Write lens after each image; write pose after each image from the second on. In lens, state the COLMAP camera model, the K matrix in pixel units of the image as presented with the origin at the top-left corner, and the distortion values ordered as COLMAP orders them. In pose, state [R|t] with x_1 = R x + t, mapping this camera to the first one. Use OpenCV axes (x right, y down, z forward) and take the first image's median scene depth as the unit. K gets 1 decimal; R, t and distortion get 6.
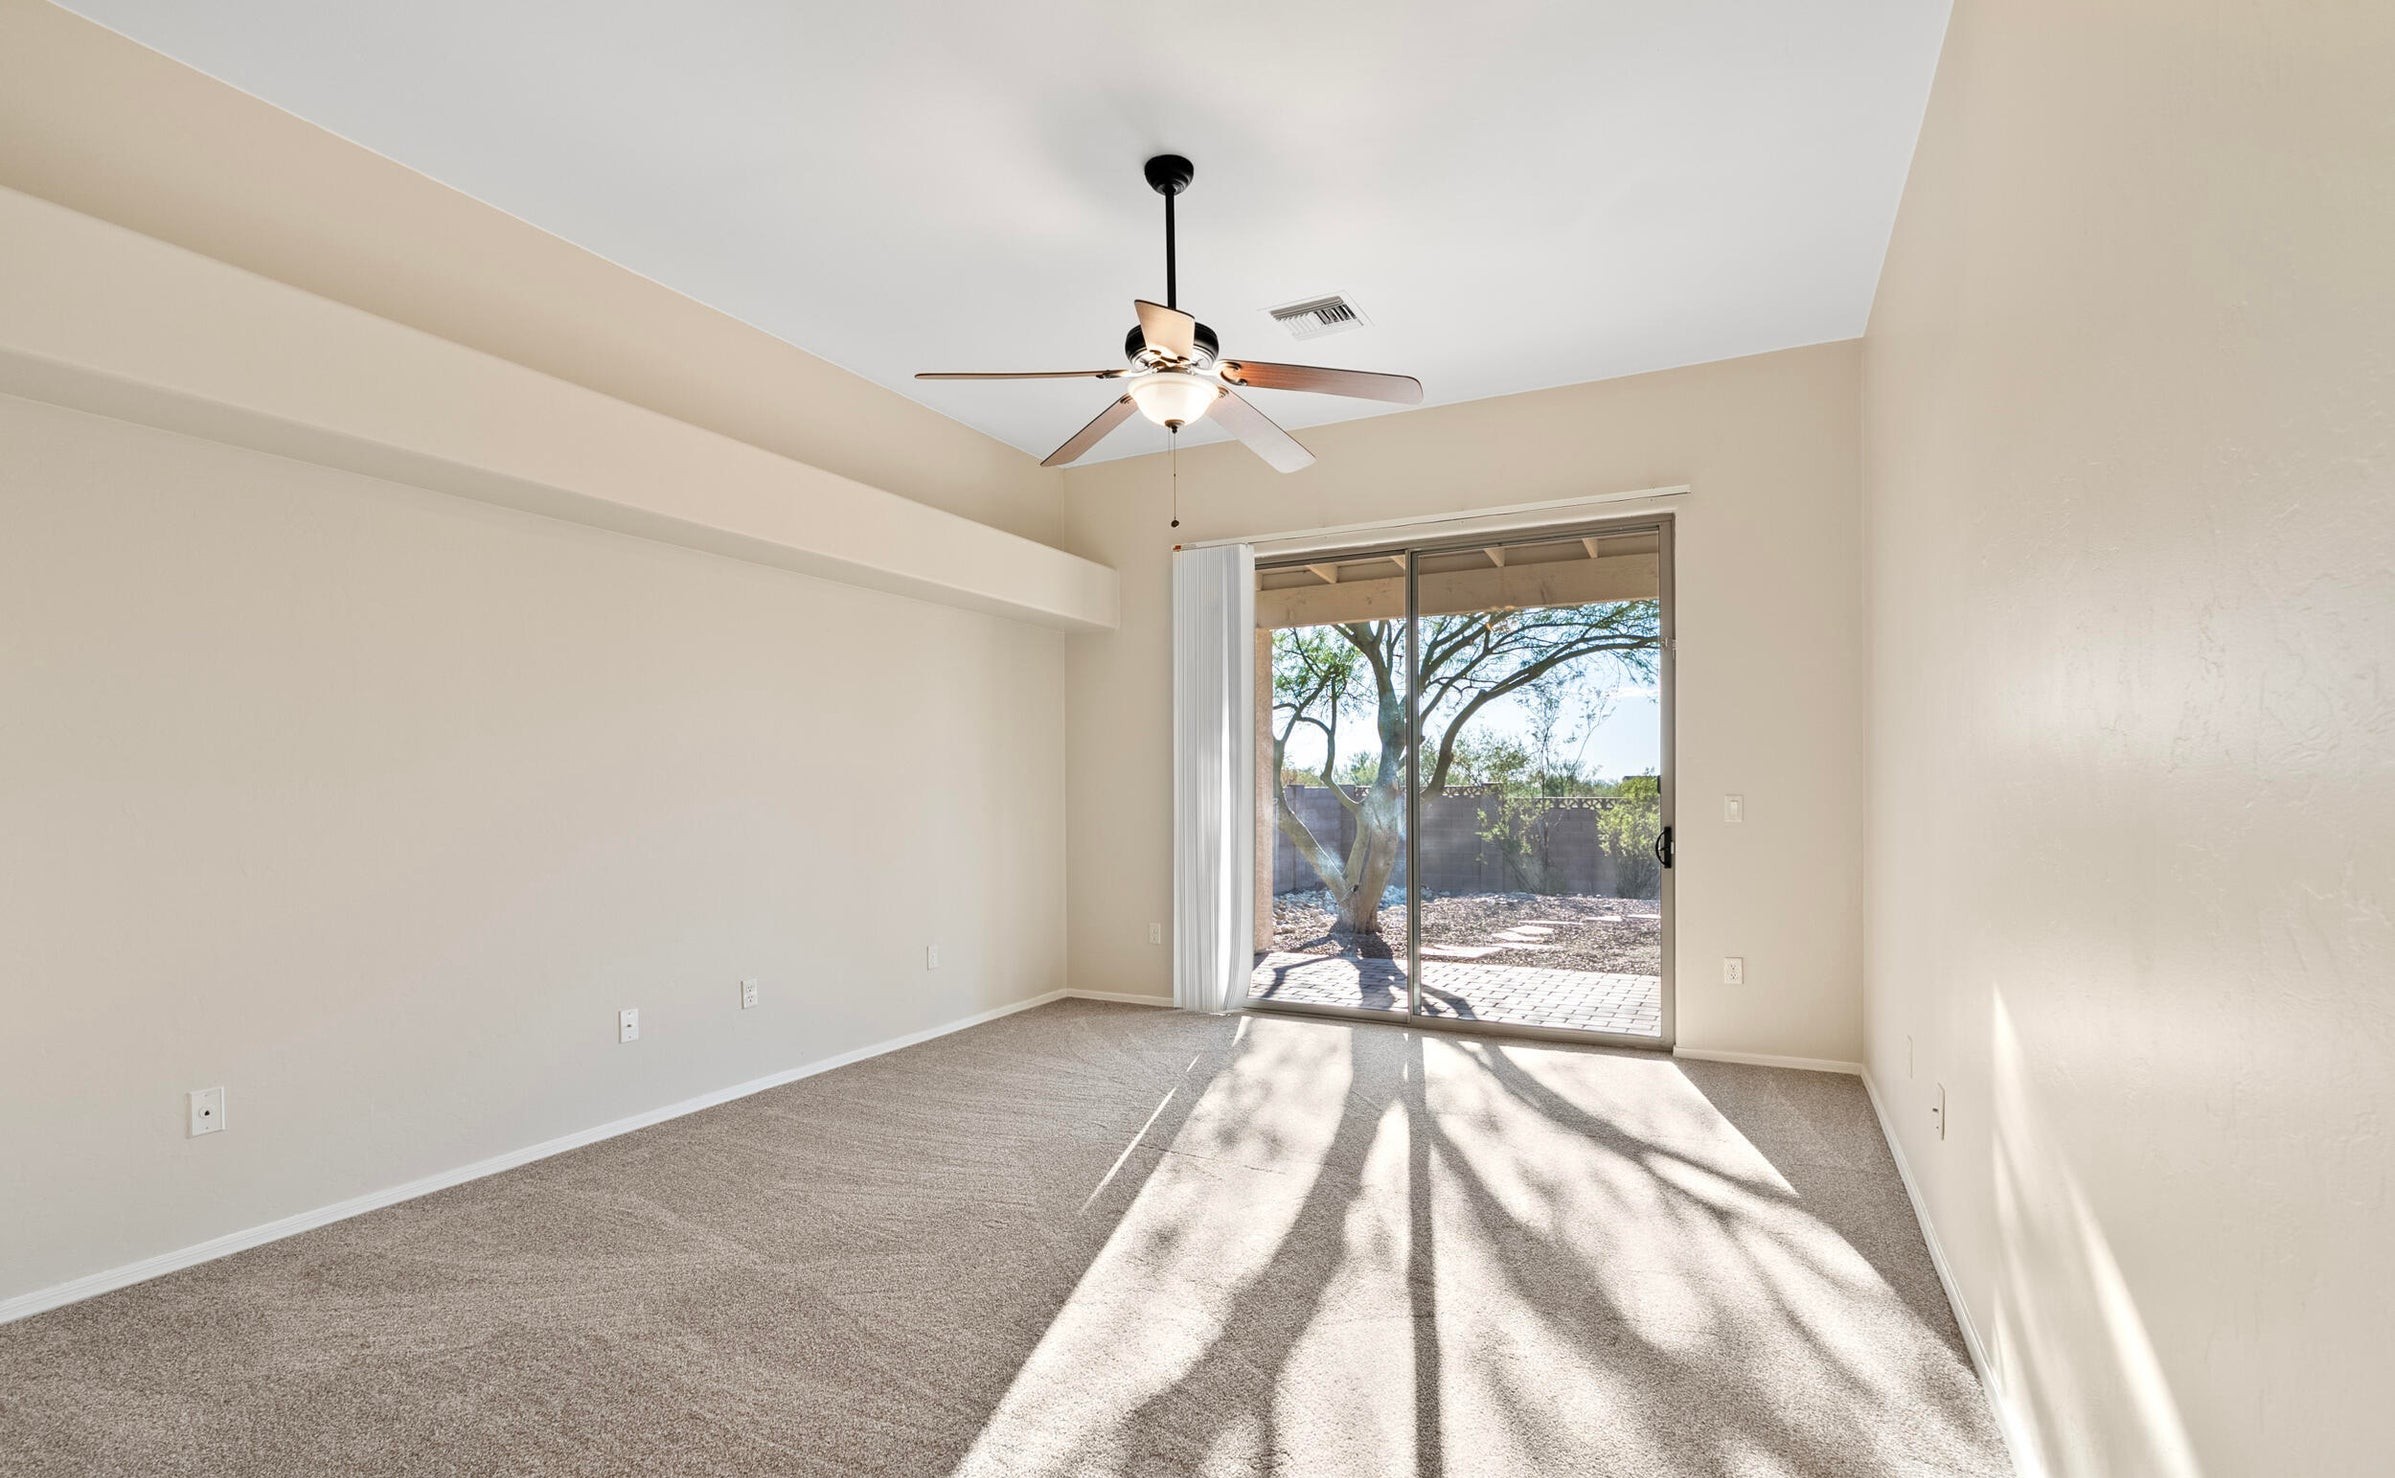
lens RADIAL K [[1090.4, 0, 1195.6], [0, 1090.4, 785.4], [0, 0, 1]] dist [-0.002218, -0.000440]
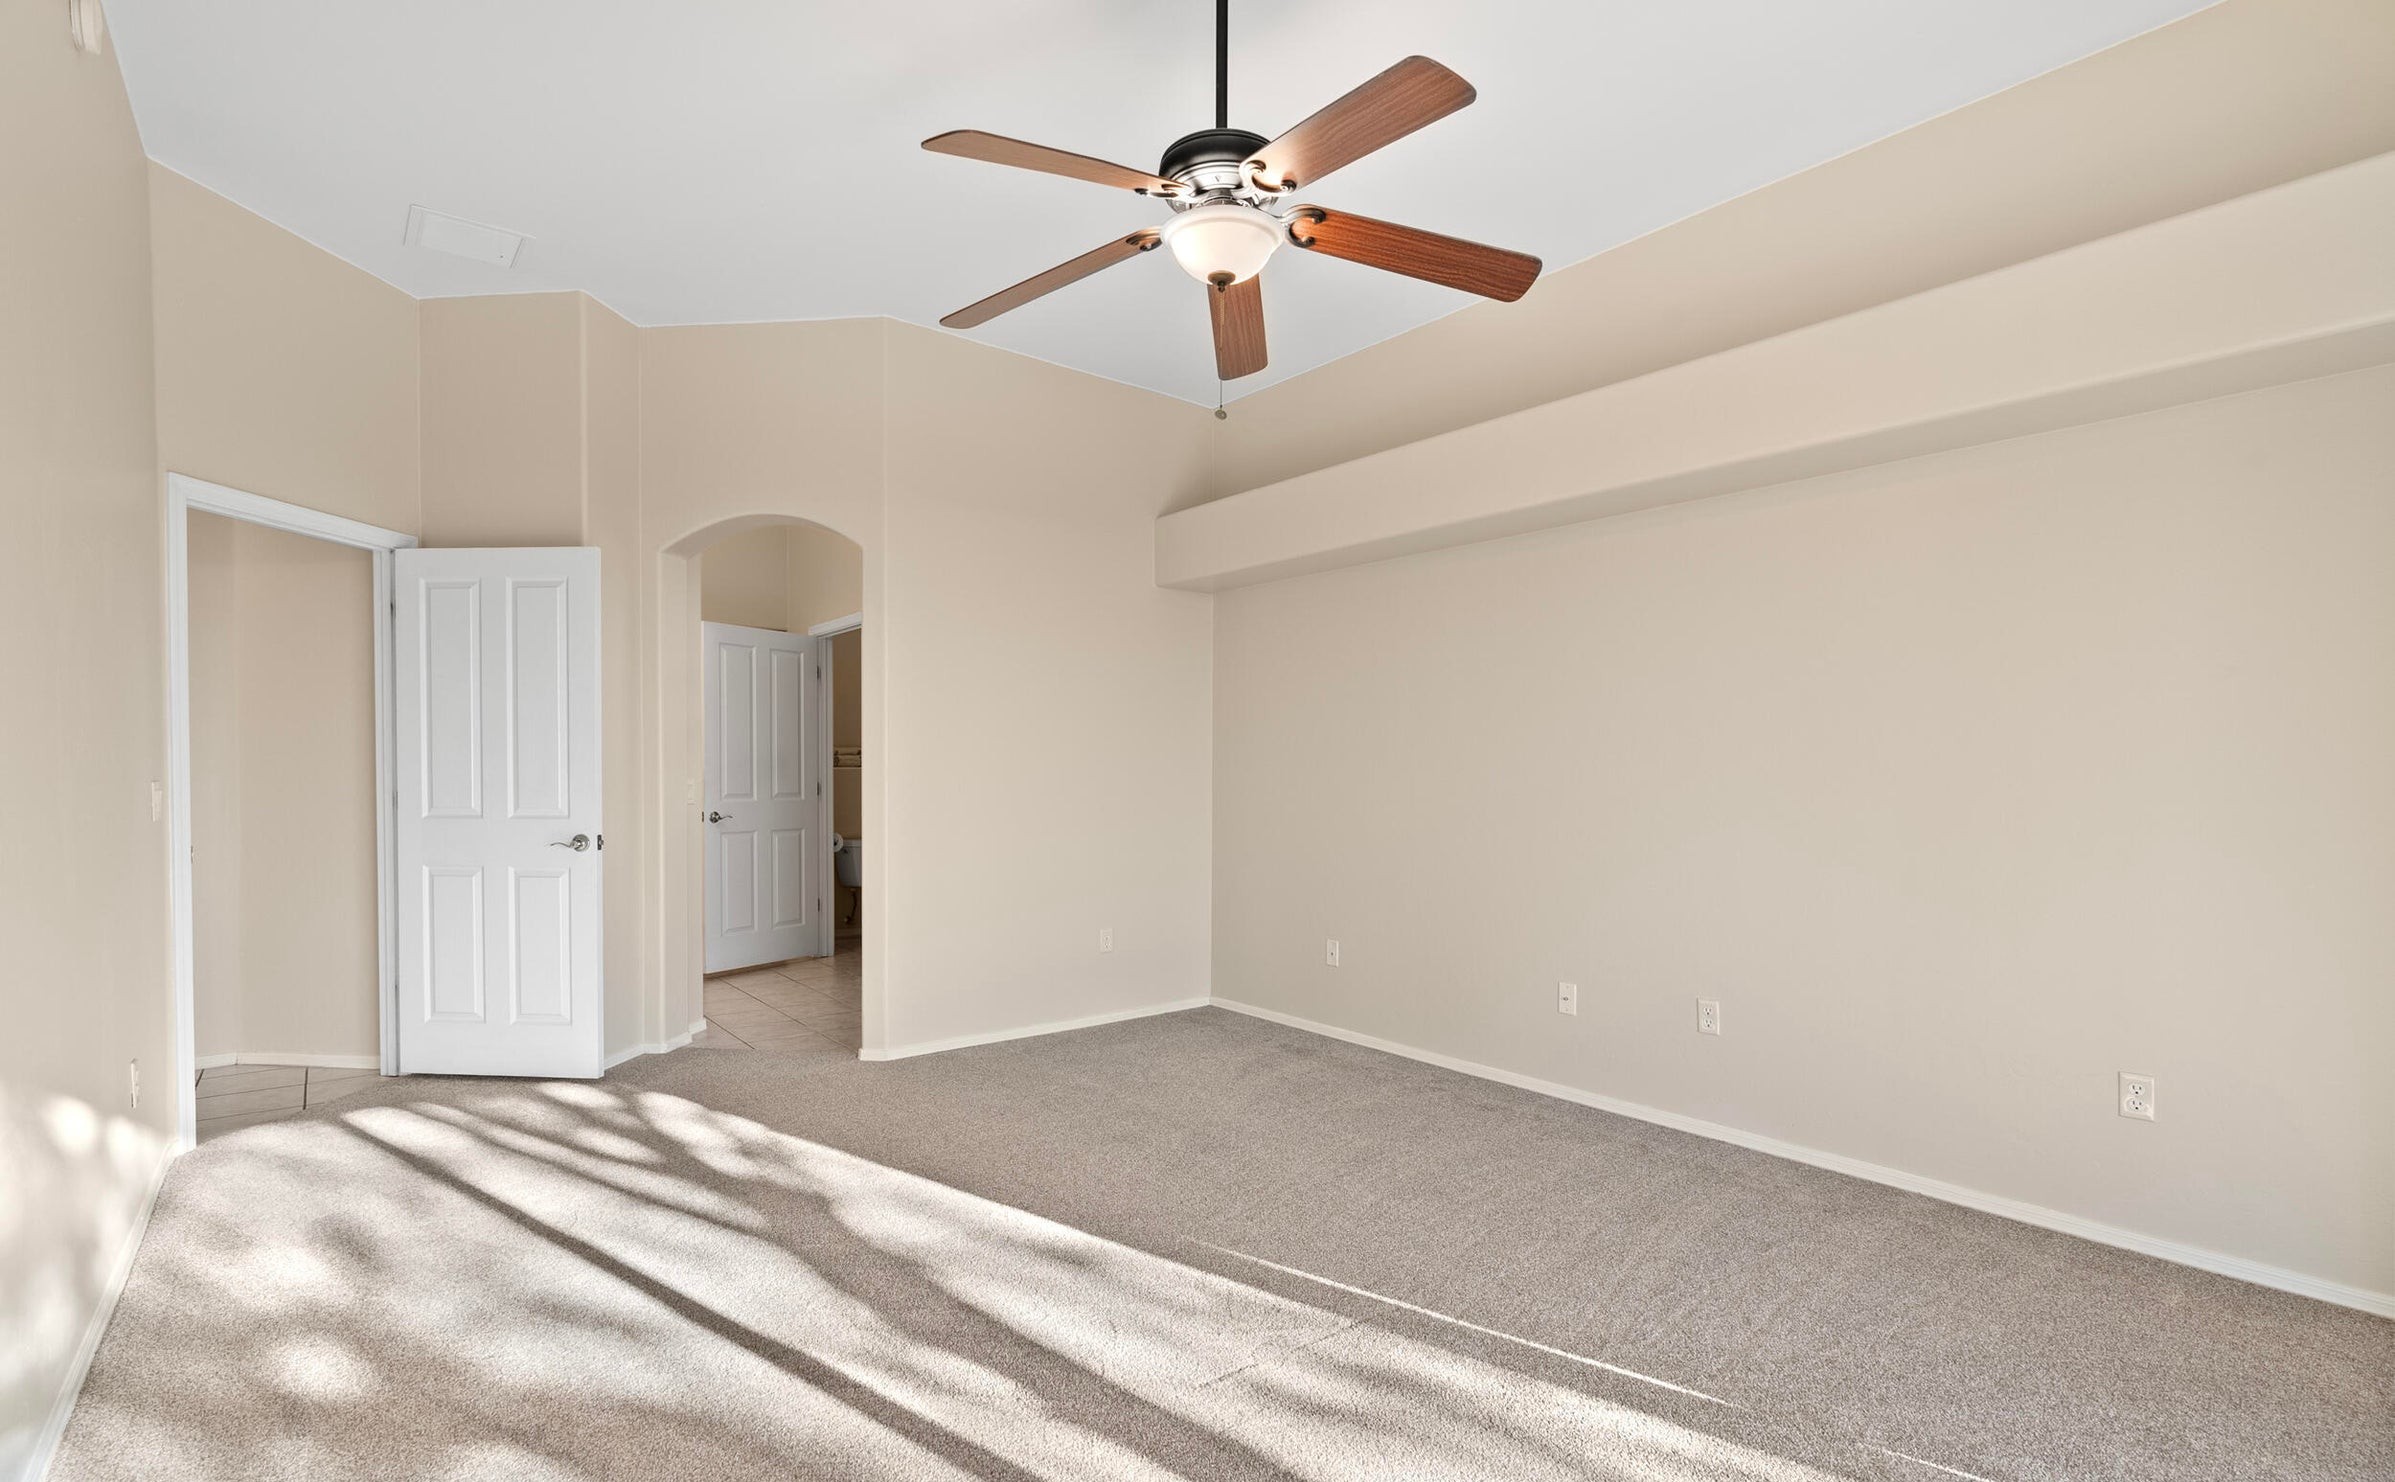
lens RADIAL K [[1090.4, 0, 1195.6], [0, 1090.4, 787.4], [0, 0, 1]] dist [-0.002218, -0.000440]
pose [[-0.403846, 0.021612, -0.914572, 0.678965], [0.001483, 0.999735, 0.022970, -0.007108], [0.914826, 0.007920, -0.403771, 1.296750]]
